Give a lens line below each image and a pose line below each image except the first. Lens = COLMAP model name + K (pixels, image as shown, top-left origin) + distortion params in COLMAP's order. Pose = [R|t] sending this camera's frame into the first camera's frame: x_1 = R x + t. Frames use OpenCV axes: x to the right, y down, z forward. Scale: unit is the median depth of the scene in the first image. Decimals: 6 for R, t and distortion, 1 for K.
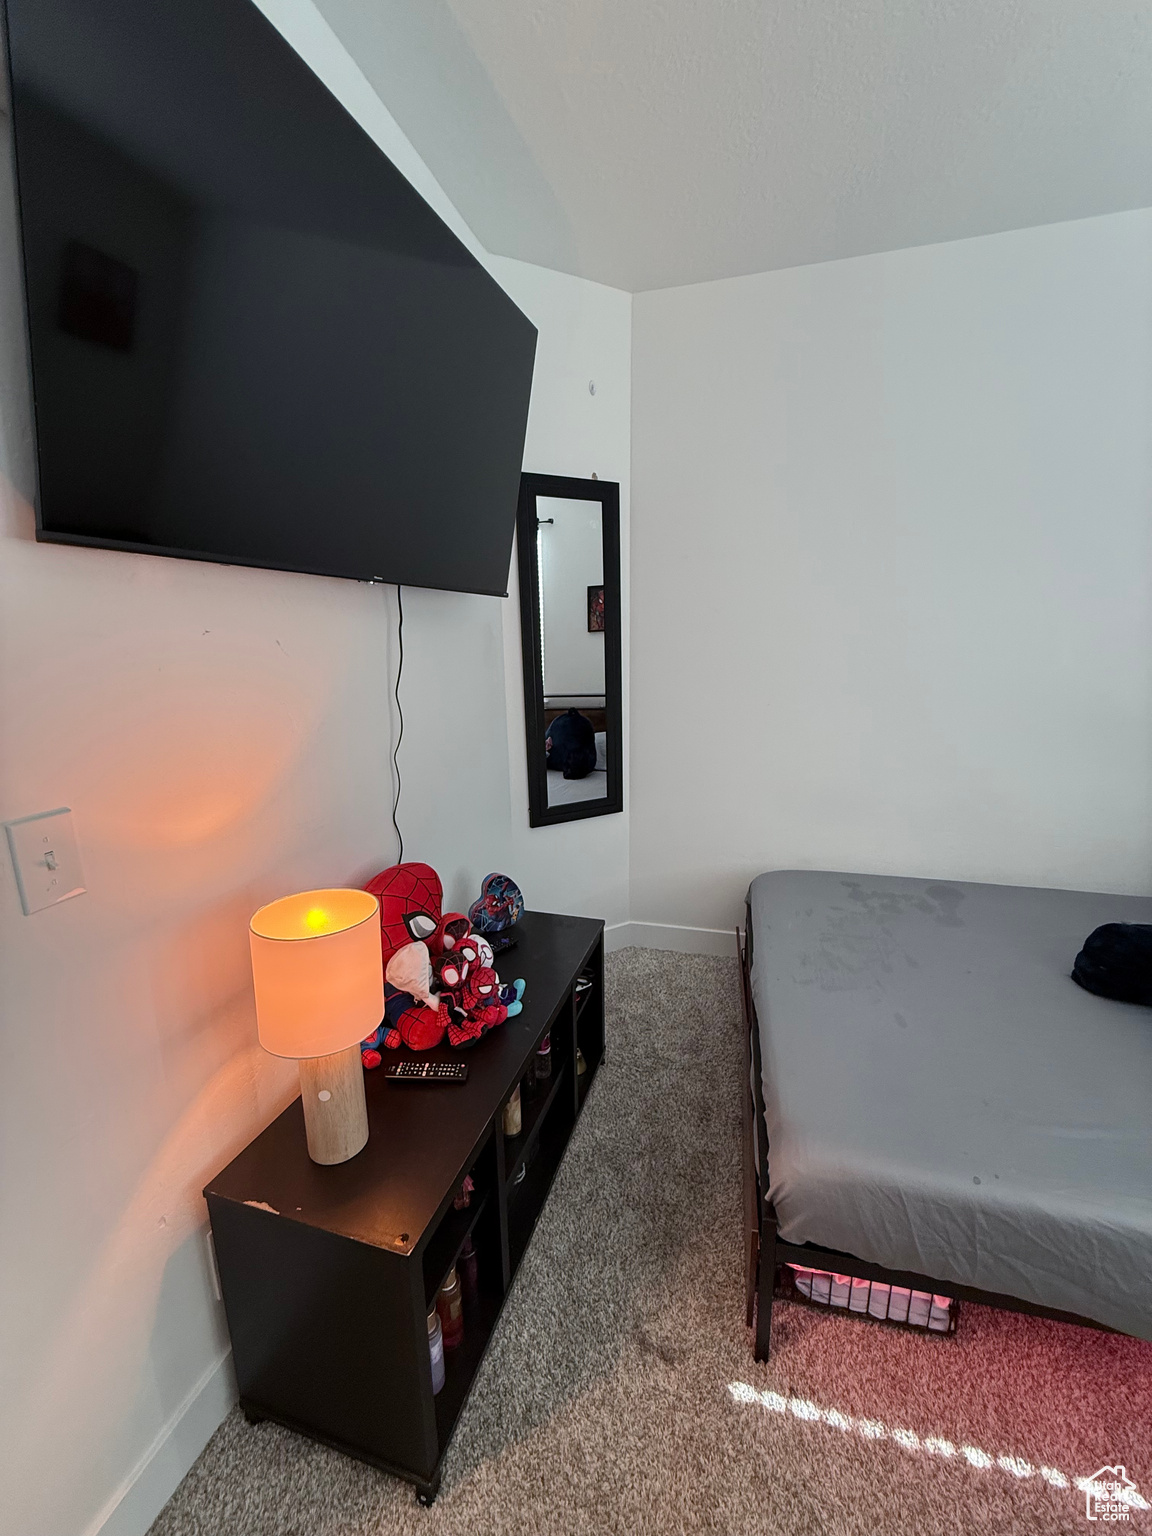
lens RADIAL K [[610.2, 0, 581.3], [0, 610.2, 757.4], [0, 0, 1]] dist [0.001422, 0.000292]
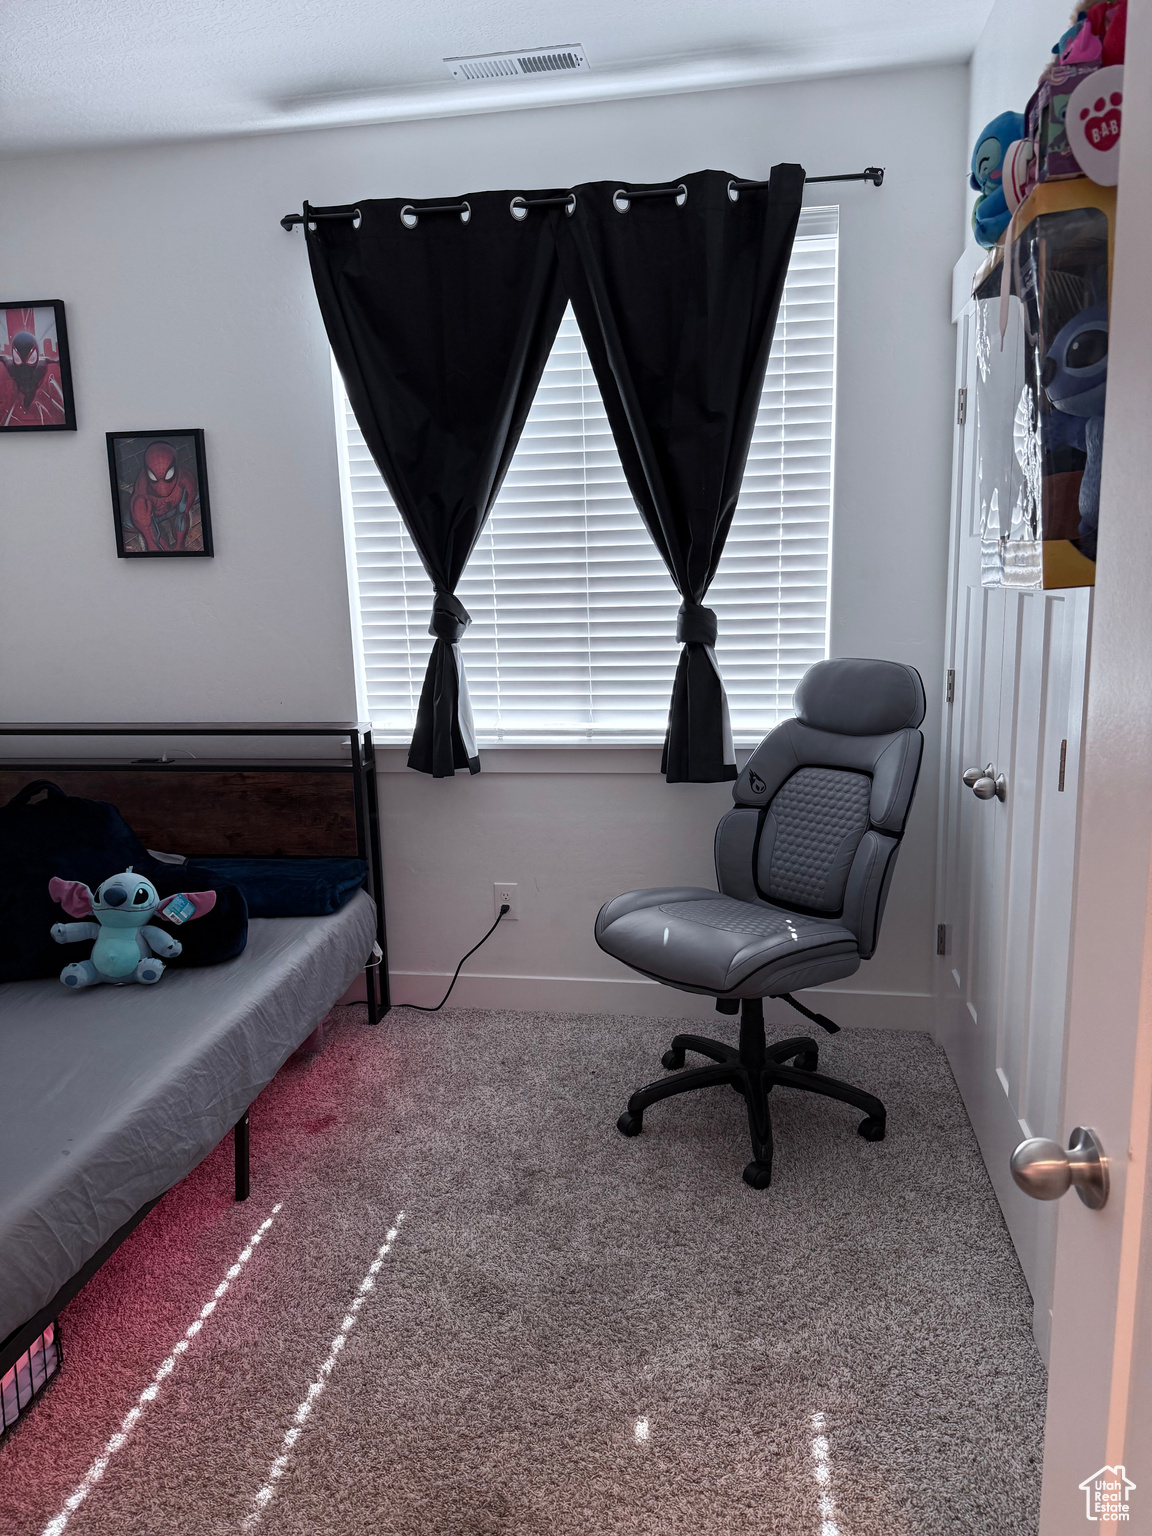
lens RADIAL K [[1080.3, 0, 565.8], [0, 1080.3, 765.0], [0, 0, 1]] dist [0.044974, -0.050369]
pose [[-0.090507, -0.163347, 0.982408, -0.988584], [0.218810, 0.959091, 0.179628, -0.031671], [-0.971561, 0.231218, -0.051062, 0.172048]]
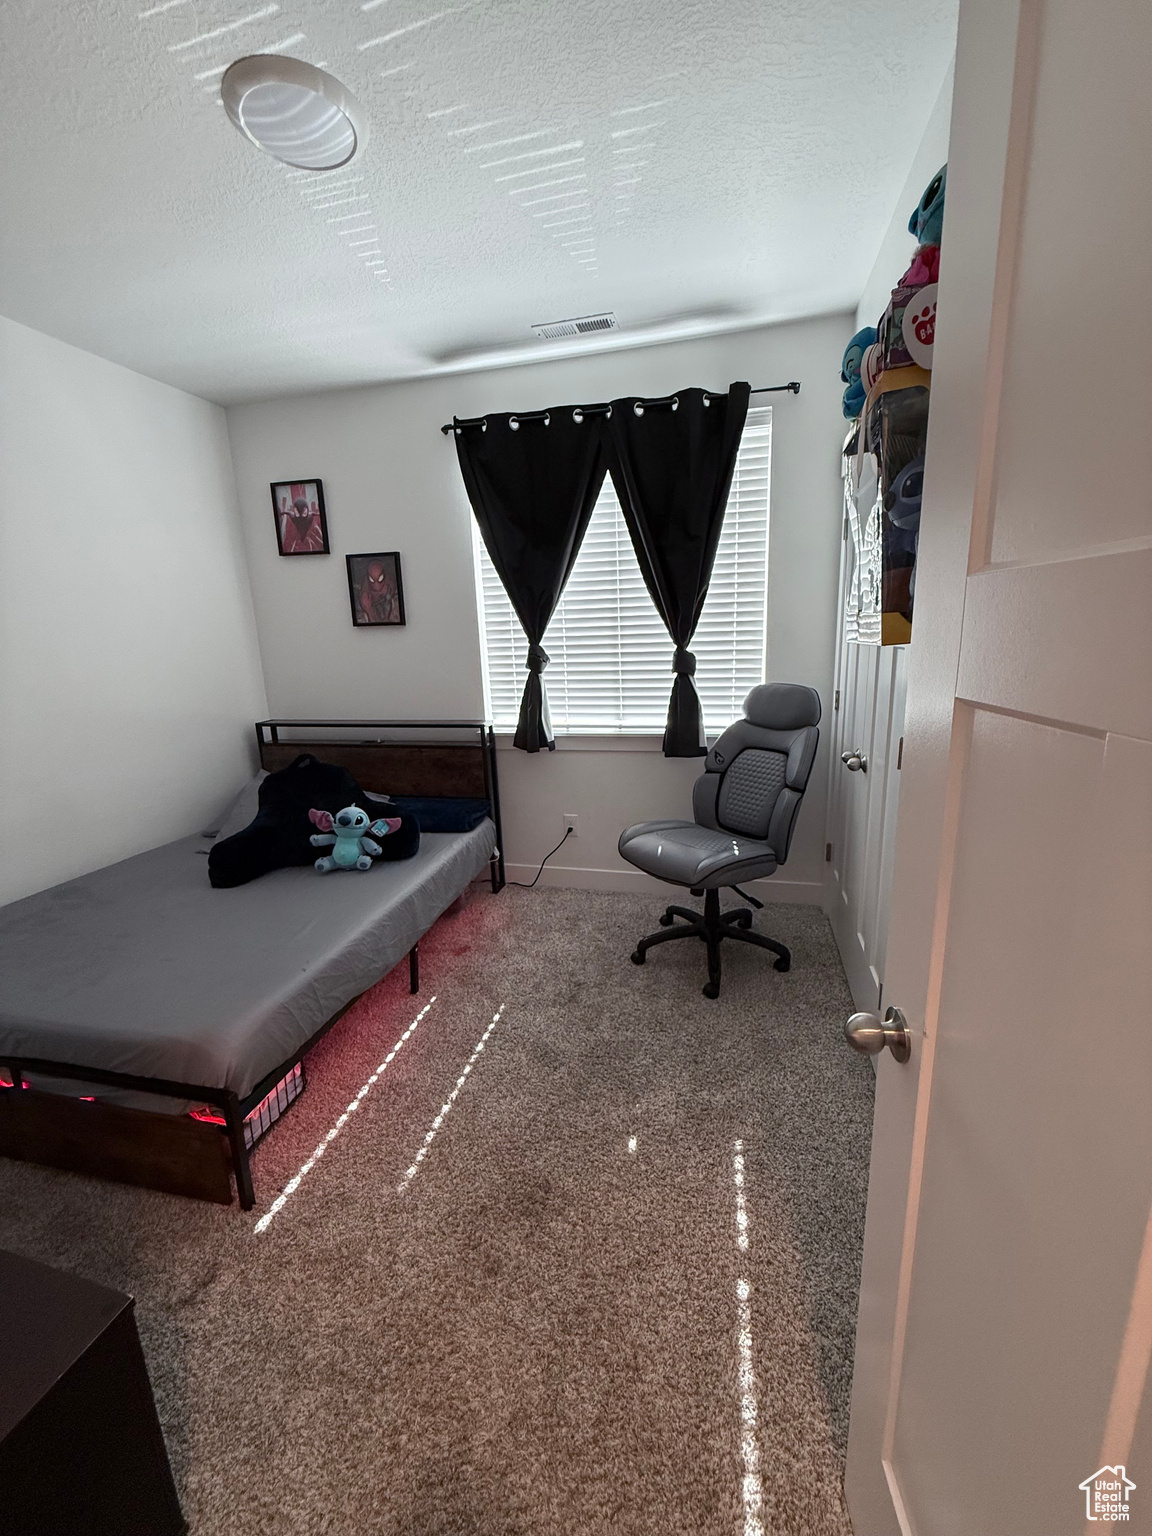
lens RADIAL K [[610.2, 0, 574.6], [0, 610.2, 760.9], [0, 0, 1]] dist [0.001422, 0.000292]
pose [[-0.012934, -0.196350, 0.980449, -0.879620], [0.226361, 0.954500, 0.194140, -0.018419], [-0.973958, 0.224446, 0.032100, 0.083099]]
